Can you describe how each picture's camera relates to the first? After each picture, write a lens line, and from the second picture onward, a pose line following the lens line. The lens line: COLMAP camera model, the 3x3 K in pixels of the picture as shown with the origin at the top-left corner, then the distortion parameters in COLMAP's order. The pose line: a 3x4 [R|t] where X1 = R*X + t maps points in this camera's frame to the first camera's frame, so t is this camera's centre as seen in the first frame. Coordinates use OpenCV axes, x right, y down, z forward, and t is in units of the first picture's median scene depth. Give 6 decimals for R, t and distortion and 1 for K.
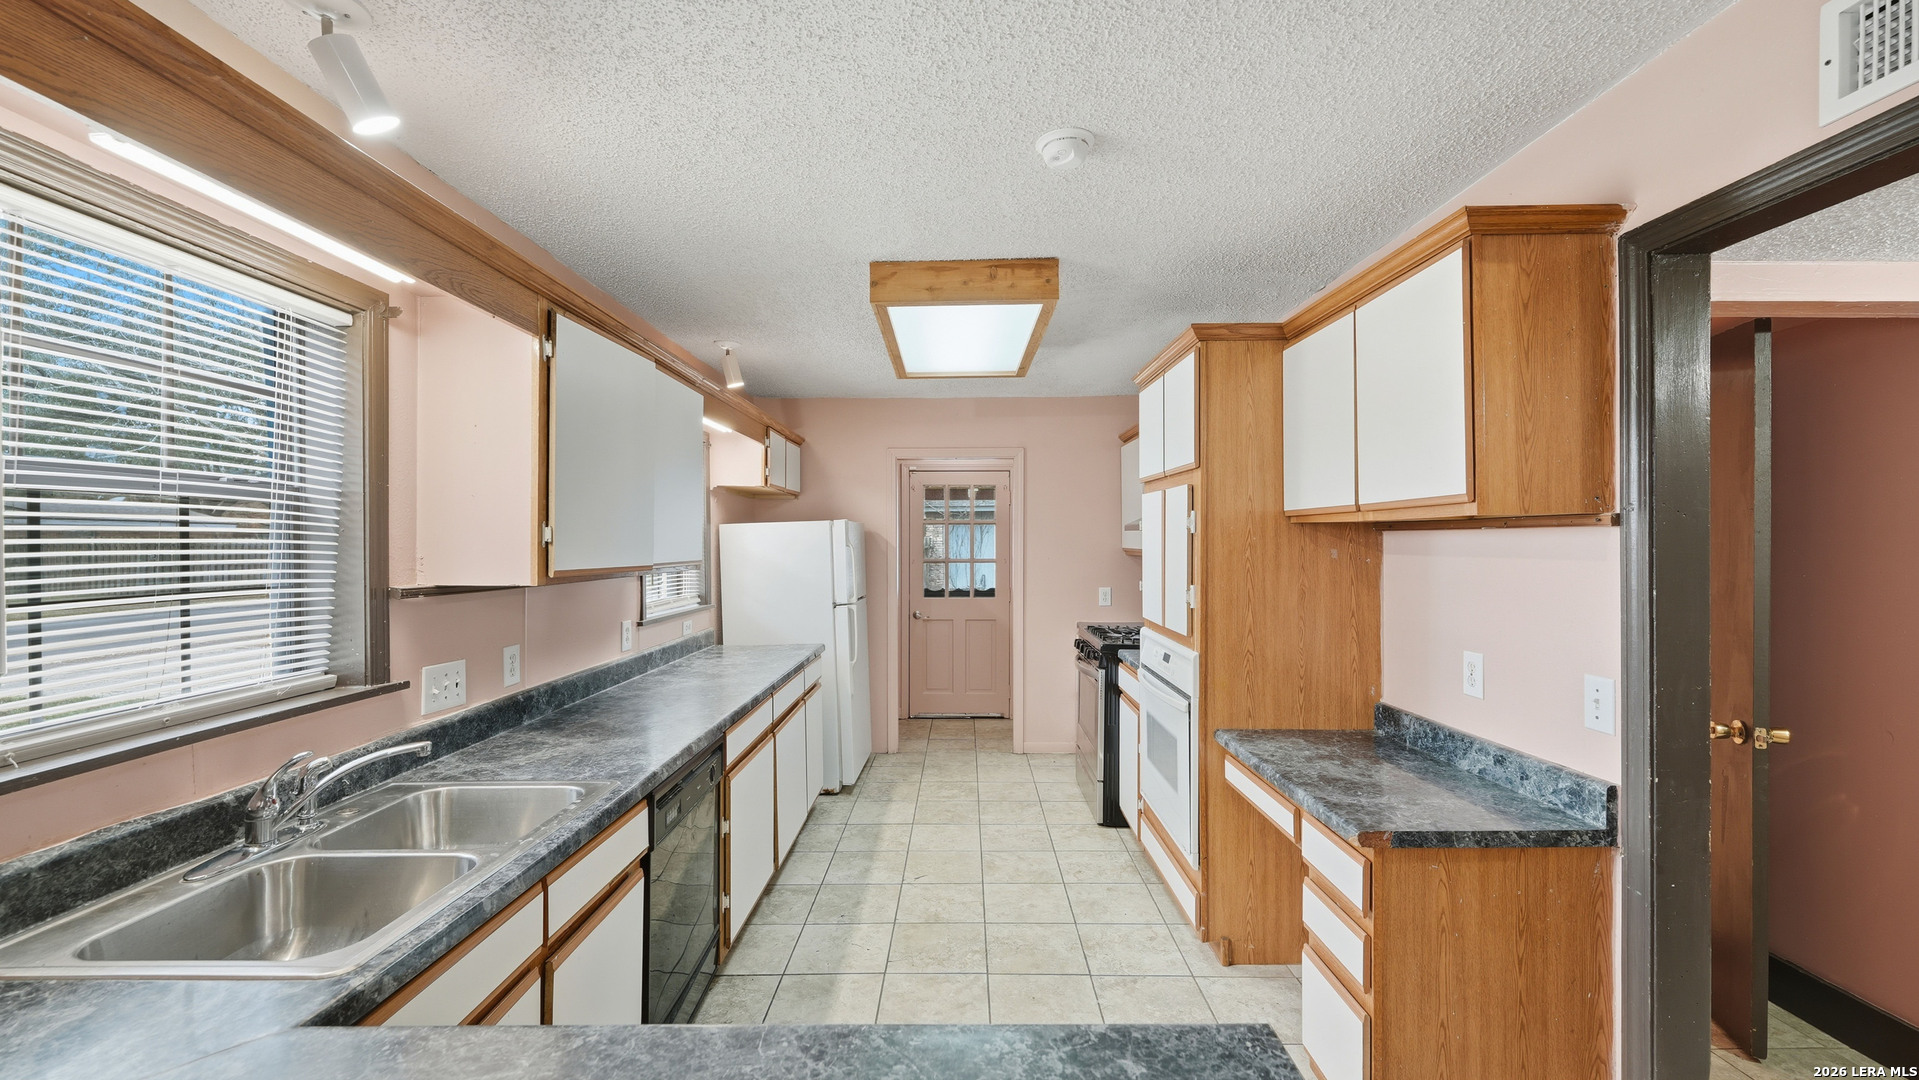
lens RADIAL K [[773.1, 0, 958.8], [0, 773.1, 541.3], [0, 0, 1]] dist [-0.003074, 0.001089]
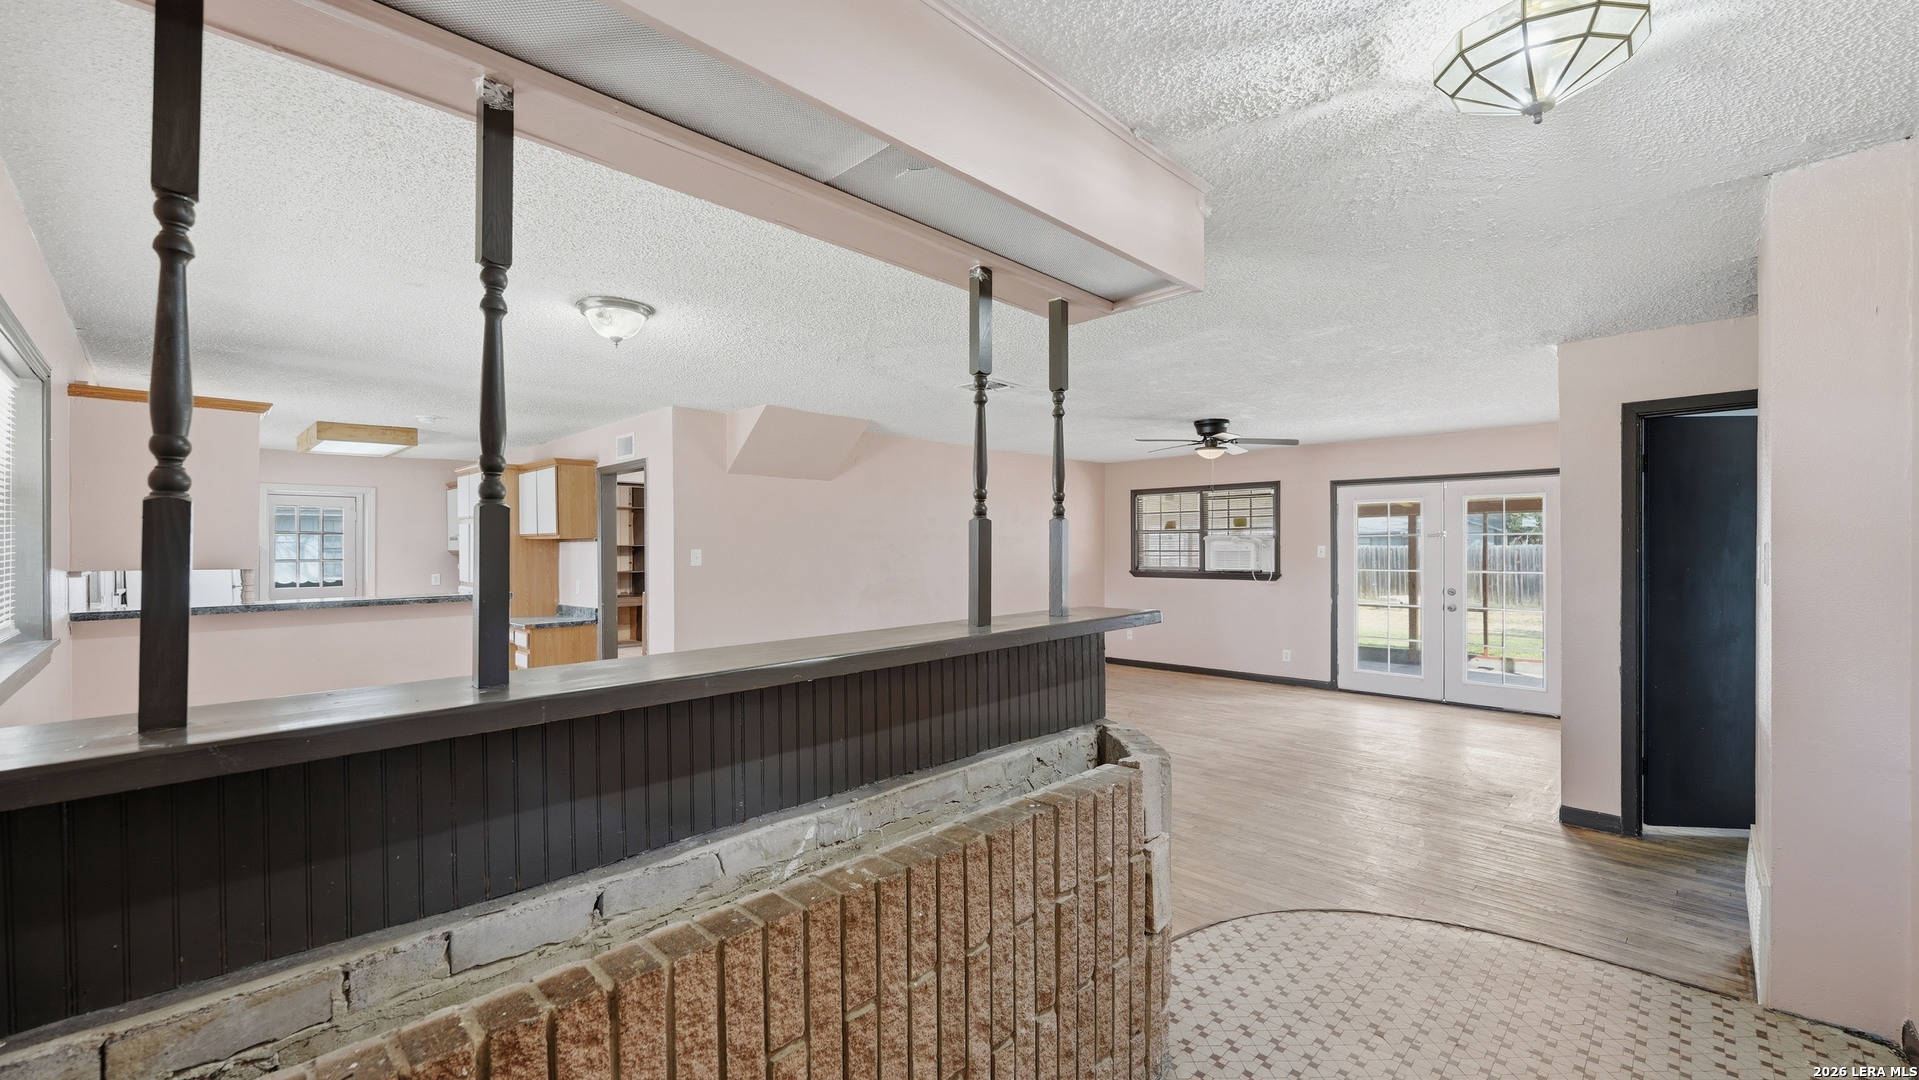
lens RADIAL K [[773.1, 0, 957.8], [0, 773.1, 546.2], [0, 0, 1]] dist [-0.003074, 0.001089]
pose [[0.699765, 0.001021, 0.714372, -0.653694], [0.001789, 0.999993, -0.003181, 0.017830], [-0.714371, 0.003504, 0.699758, -2.991274]]
